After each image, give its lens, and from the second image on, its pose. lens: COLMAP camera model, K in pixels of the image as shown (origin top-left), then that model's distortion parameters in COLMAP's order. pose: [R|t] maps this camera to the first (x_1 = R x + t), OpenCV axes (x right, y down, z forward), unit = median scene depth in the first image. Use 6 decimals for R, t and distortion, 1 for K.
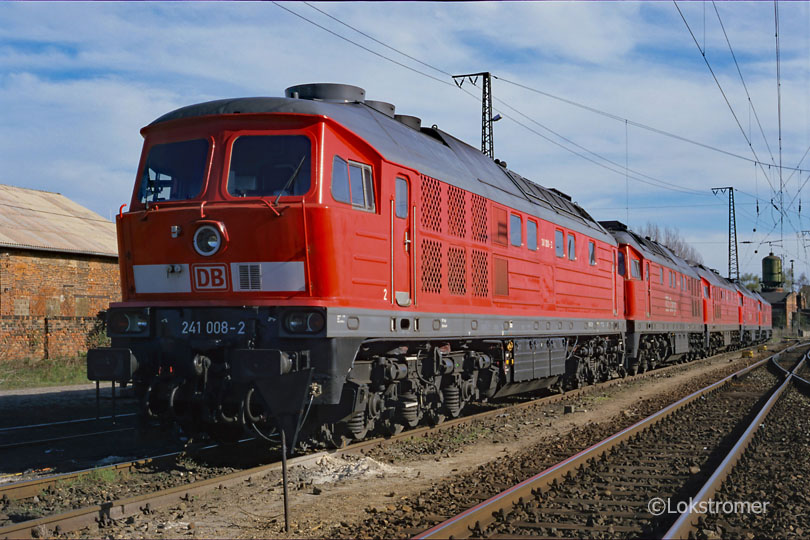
lens RADIAL K [[1074.4, 0, 405.0], [0, 1074.4, 270.0], [0, 0, 1]] dist [-0.001850, -0.002232]
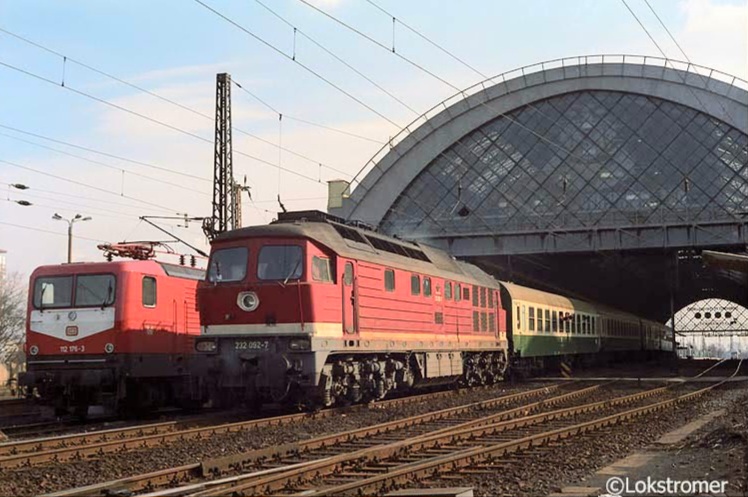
lens RADIAL K [[1044.5, 0, 374.0], [0, 1044.5, 248.5], [0, 0, 1]] dist [0.468985, 0.013070]
pose [[0.999648, -0.013936, 0.022575, 0.000221], [0.014911, 0.998938, -0.043595, -0.029154], [-0.021944, 0.043917, 0.998794, -0.699024]]
